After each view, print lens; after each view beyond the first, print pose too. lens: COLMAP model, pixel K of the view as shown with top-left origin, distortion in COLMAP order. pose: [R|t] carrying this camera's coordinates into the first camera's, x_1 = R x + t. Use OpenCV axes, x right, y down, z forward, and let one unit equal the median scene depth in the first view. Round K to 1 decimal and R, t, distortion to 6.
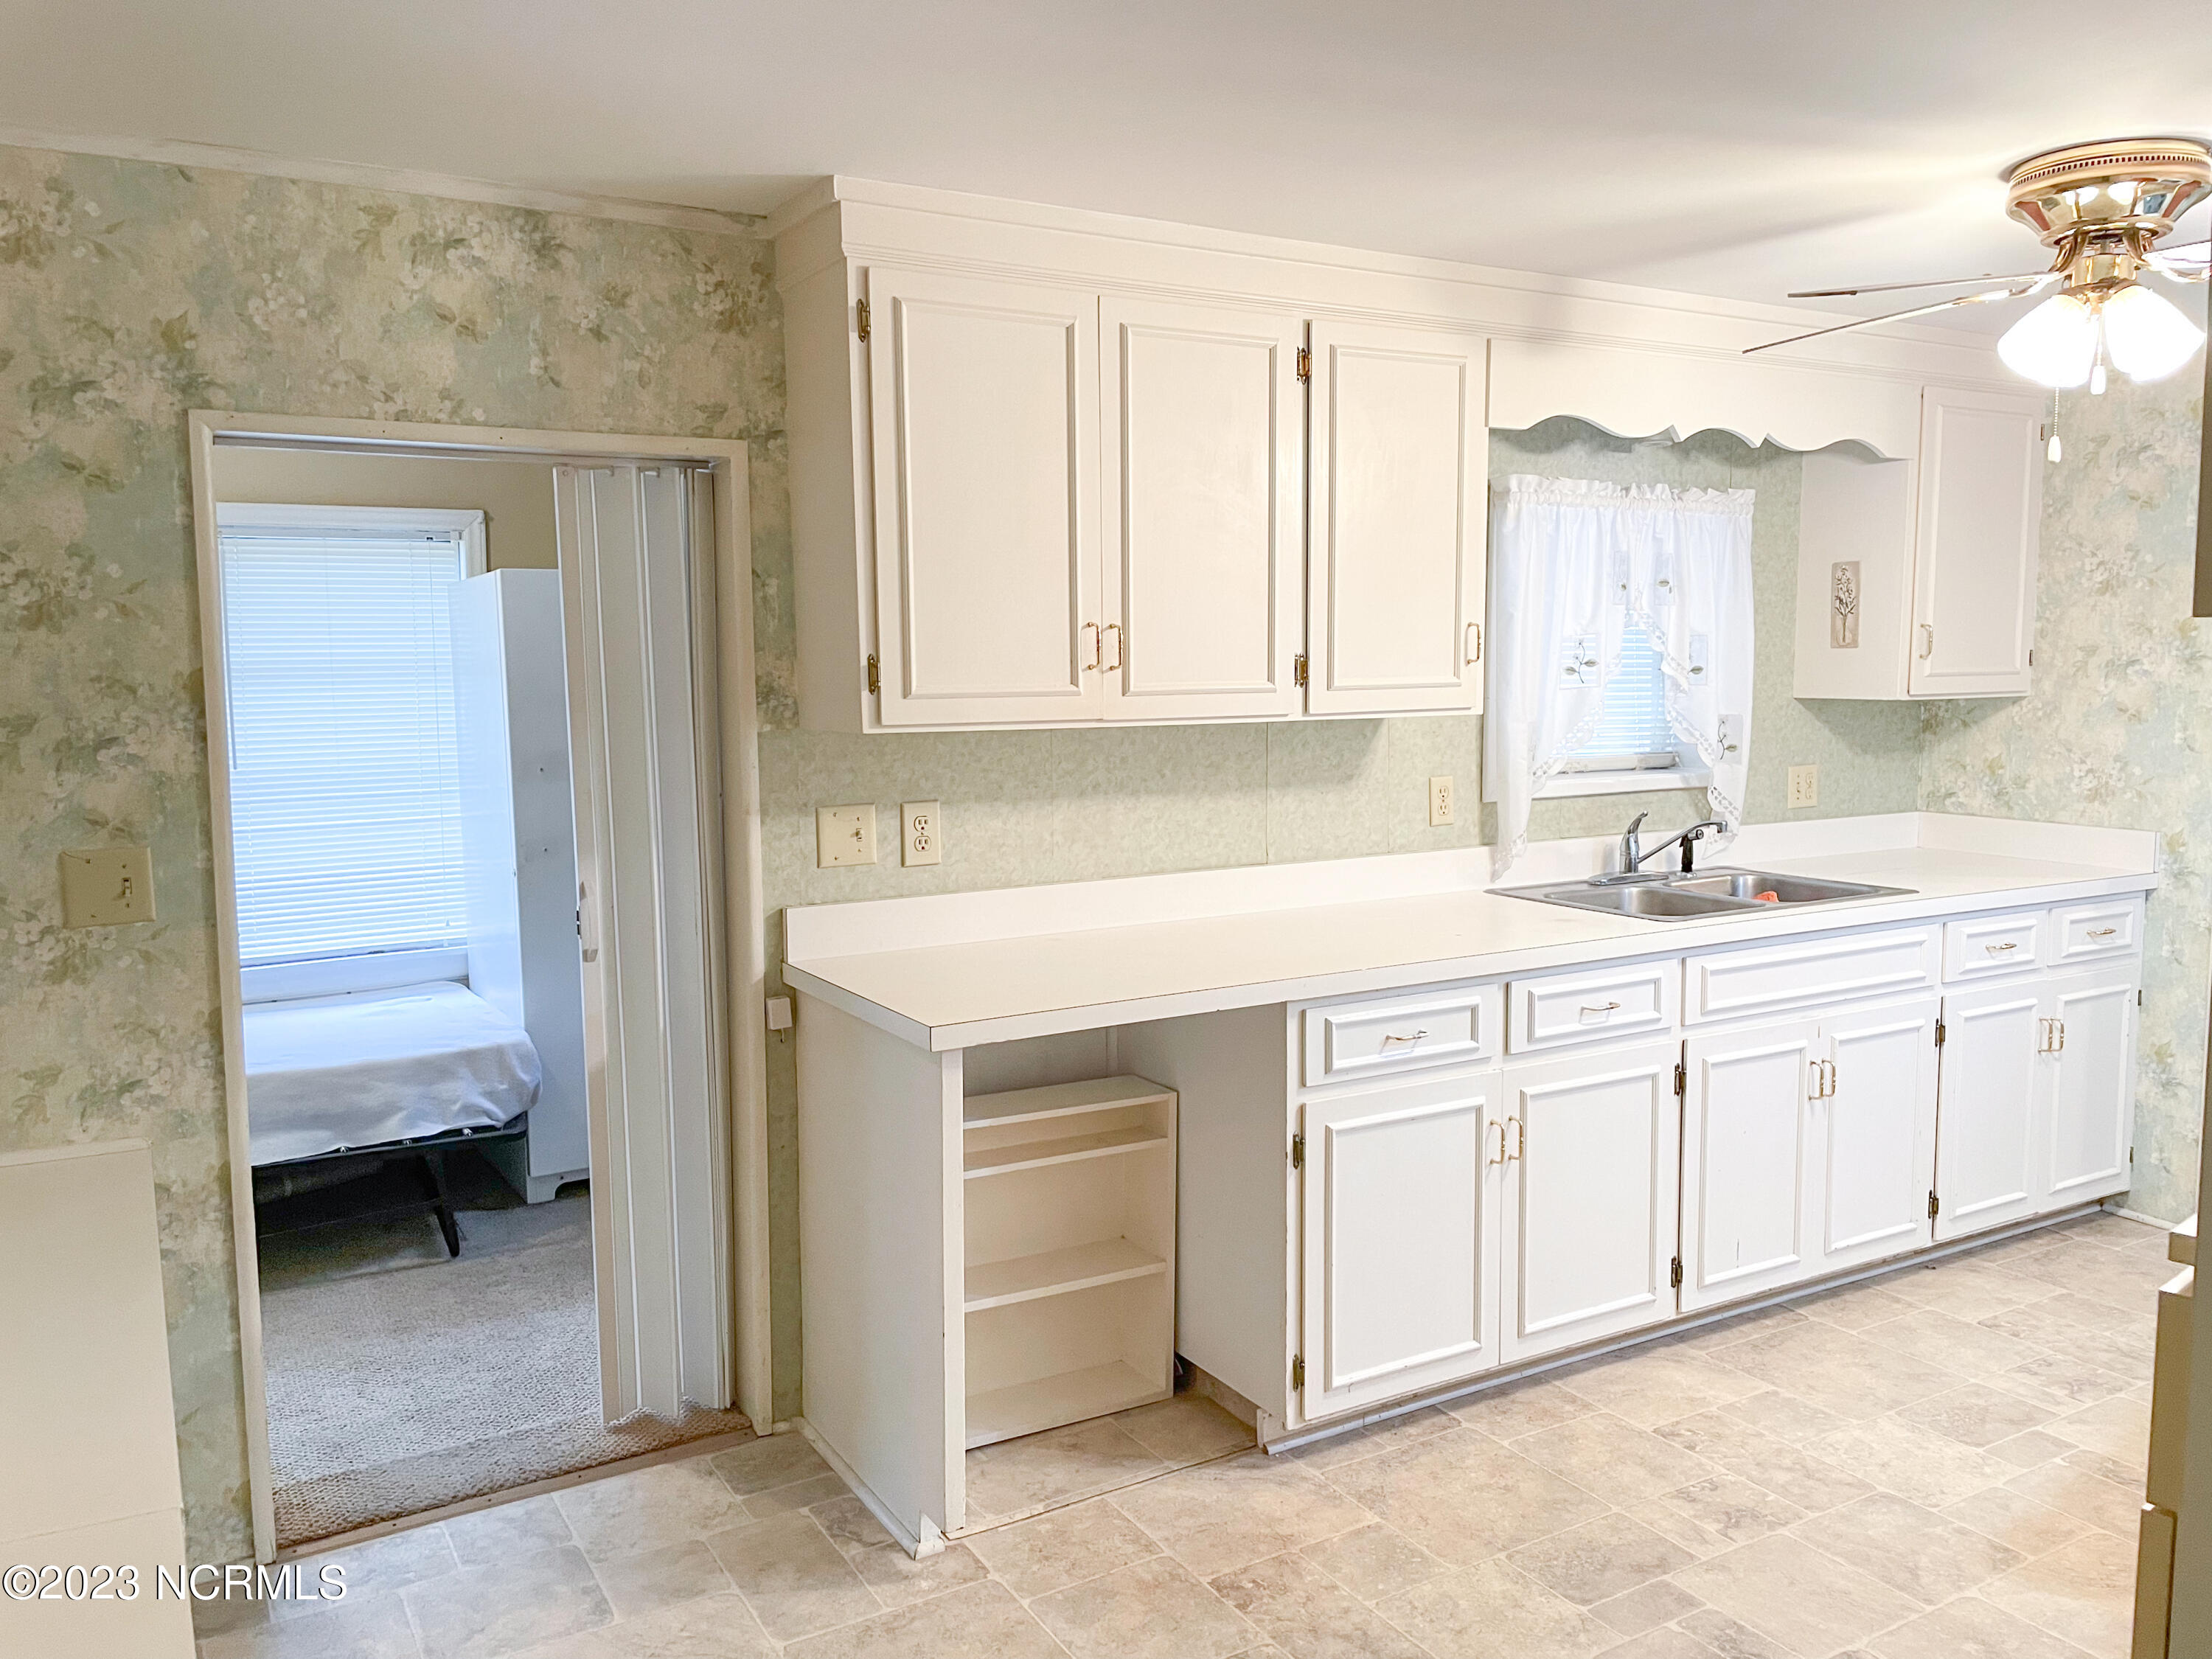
lens RADIAL K [[1688.4, 0, 1098.8], [0, 1688.4, 826.7], [0, 0, 1]] dist [0.033129, -0.004263]
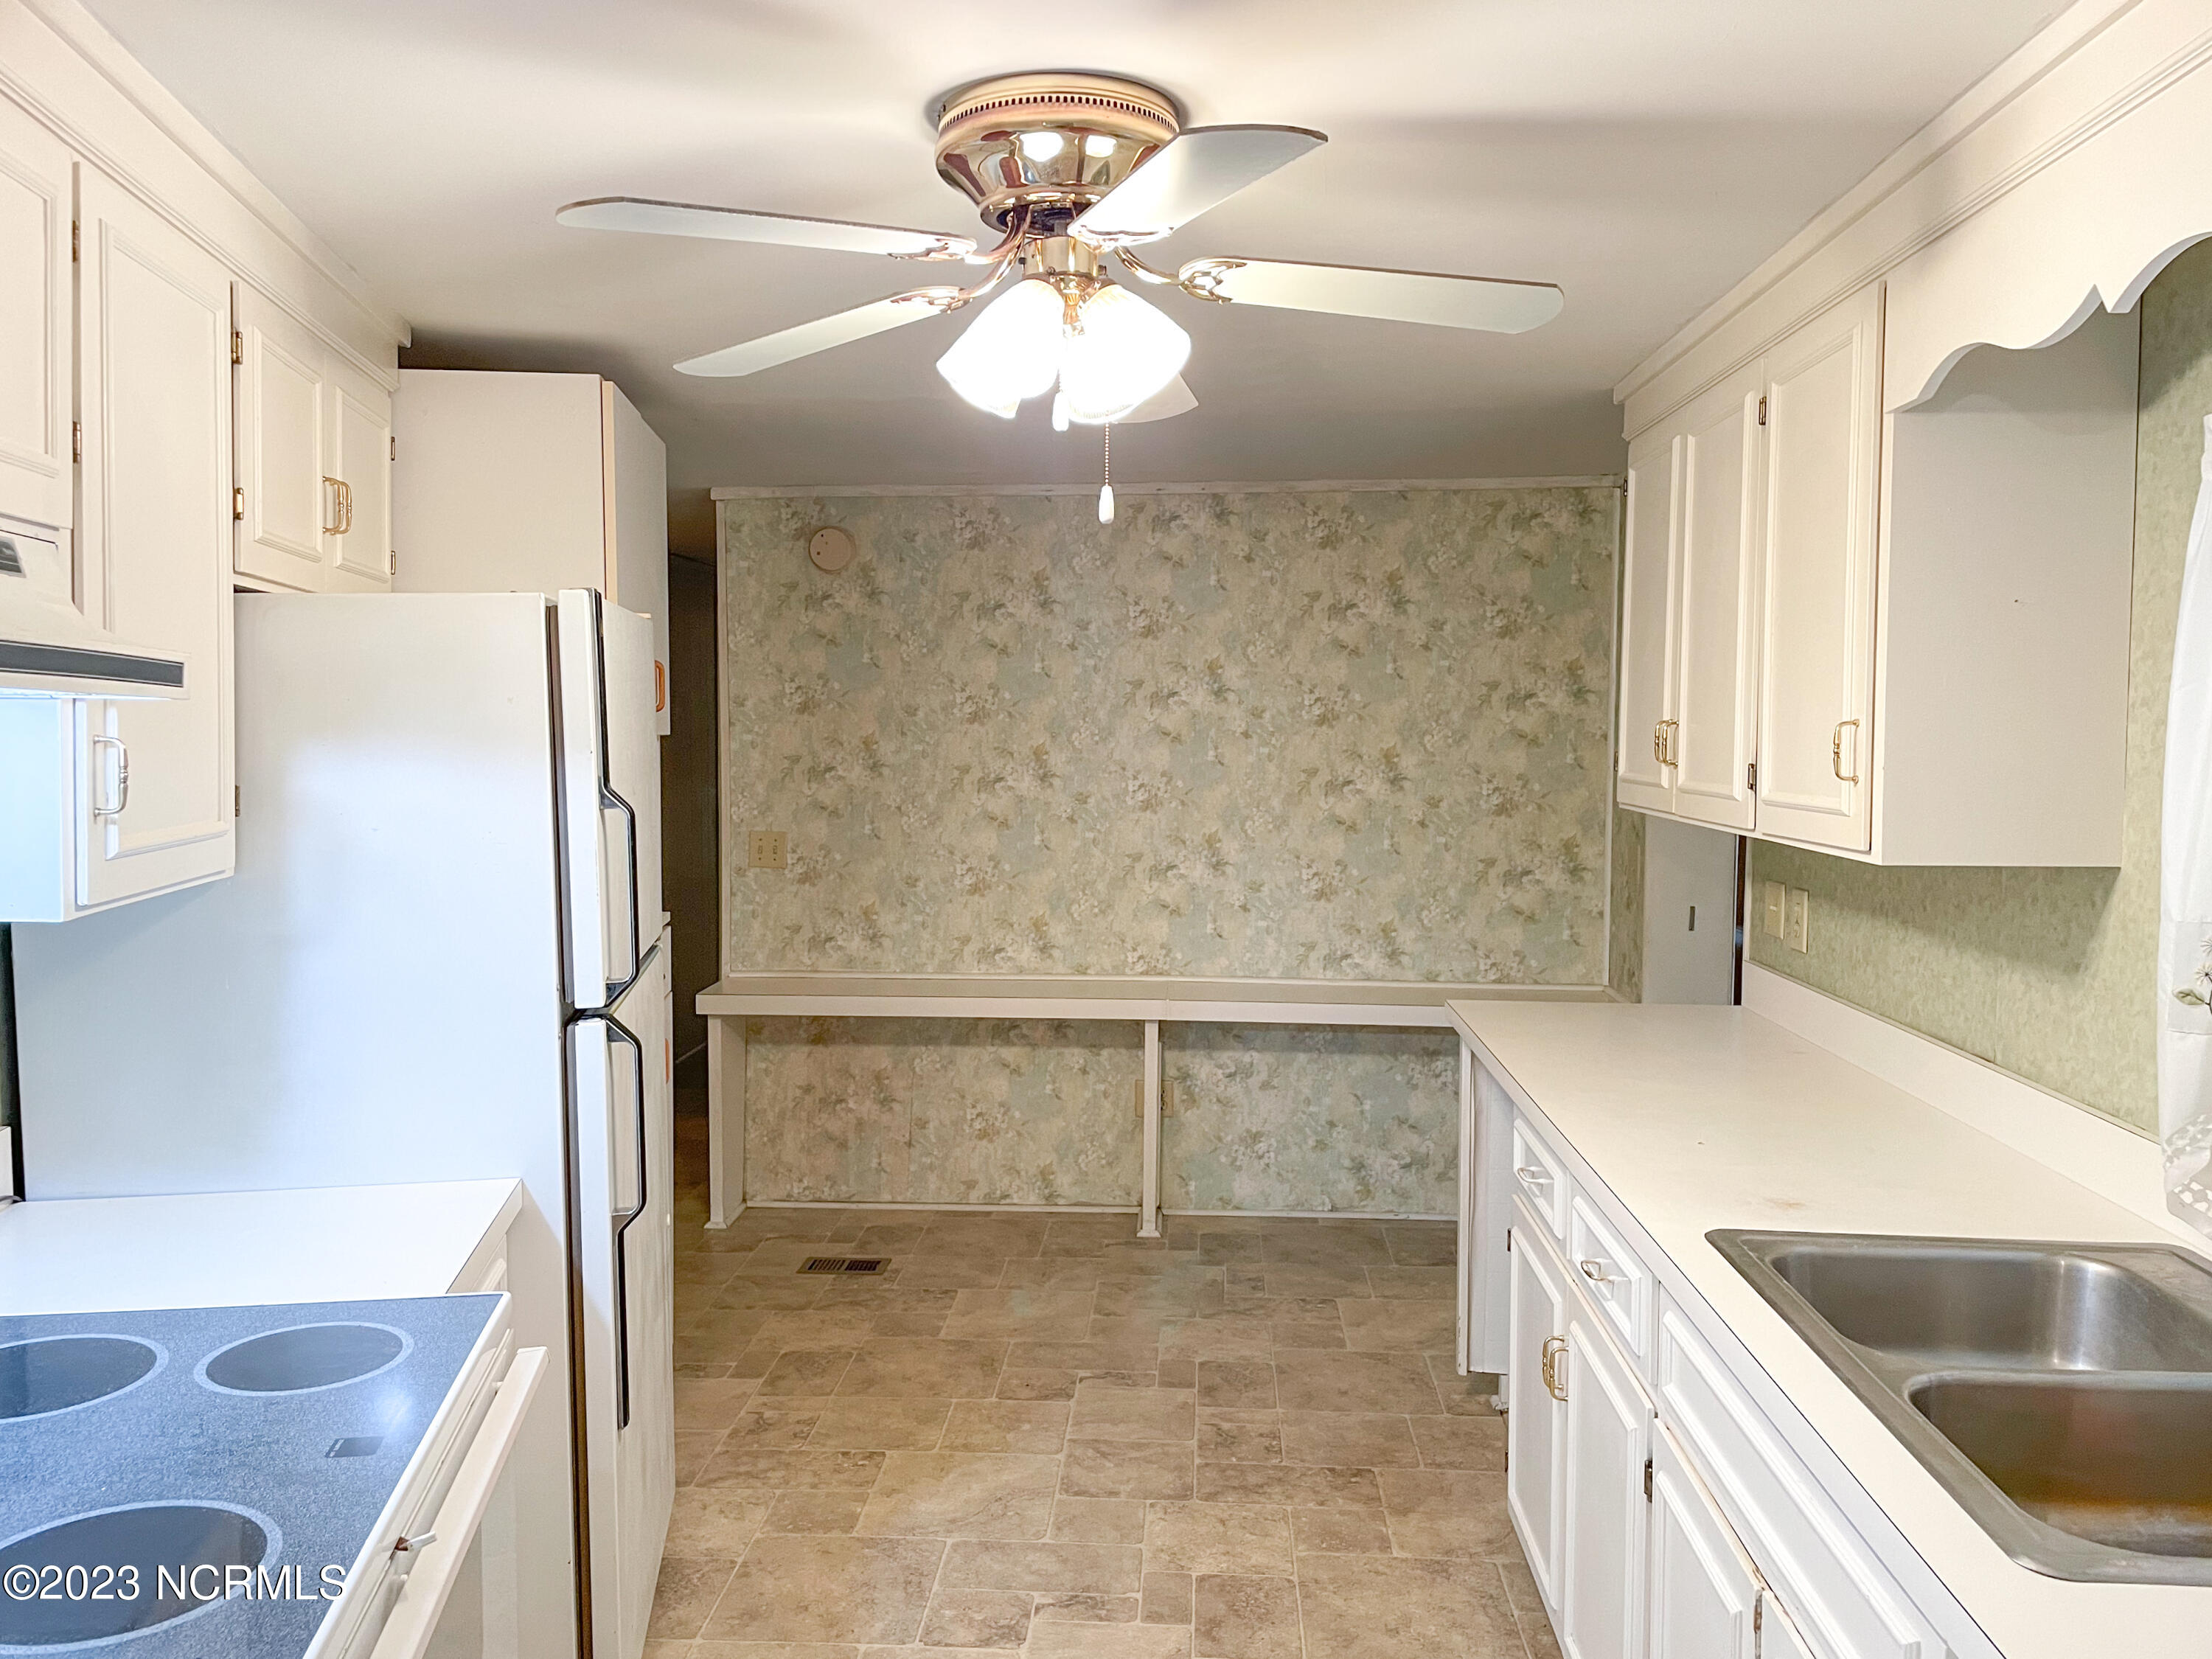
lens RADIAL K [[1688.4, 0, 1098.8], [0, 1688.4, 826.7], [0, 0, 1]] dist [0.033129, -0.004263]
pose [[-0.560662, 0.059434, -0.825909, 0.944331], [-0.082875, 0.988385, 0.127385, -0.142396], [0.823887, 0.139867, -0.549224, 1.142787]]
